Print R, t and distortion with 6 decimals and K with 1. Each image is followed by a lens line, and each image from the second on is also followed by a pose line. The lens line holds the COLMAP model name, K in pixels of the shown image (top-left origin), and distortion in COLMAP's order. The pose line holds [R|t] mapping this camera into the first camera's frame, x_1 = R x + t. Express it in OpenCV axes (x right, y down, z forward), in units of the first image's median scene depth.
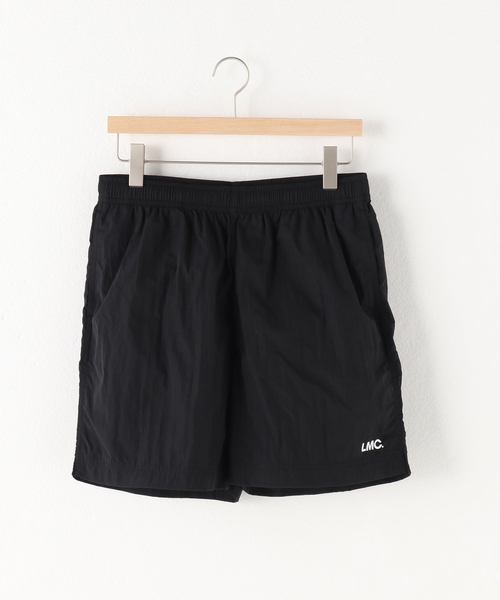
lens RADIAL K [[1498.3, 0, 250.0], [0, 1498.3, 300.0], [0, 0, 1]] dist [-0.020448, -0.004859]
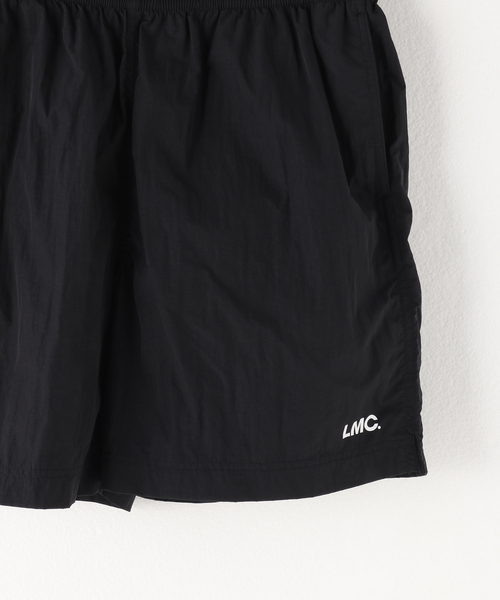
lens RADIAL K [[1498.3, 0, 250.0], [0, 1498.3, 300.0], [0, 0, 1]] dist [-0.020448, -0.004859]
pose [[0.998972, 0.037425, 0.025575, 0.022168], [-0.039988, 0.993301, 0.108412, -0.012964], [-0.021346, -0.109323, 0.993777, 0.431532]]
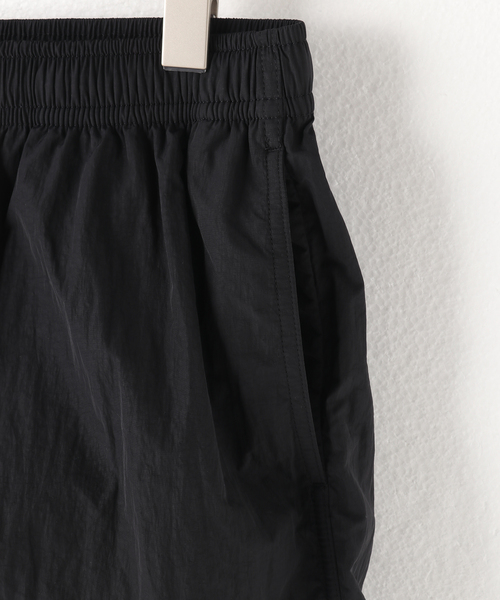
lens RADIAL K [[1498.3, 0, 250.0], [0, 1498.3, 300.0], [0, 0, 1]] dist [-0.020448, -0.004859]
pose [[0.974328, 0.105072, -0.199109, 0.130645], [-0.072157, 0.983498, 0.165904, -0.079297], [0.213255, -0.147278, 0.965832, 0.710597]]
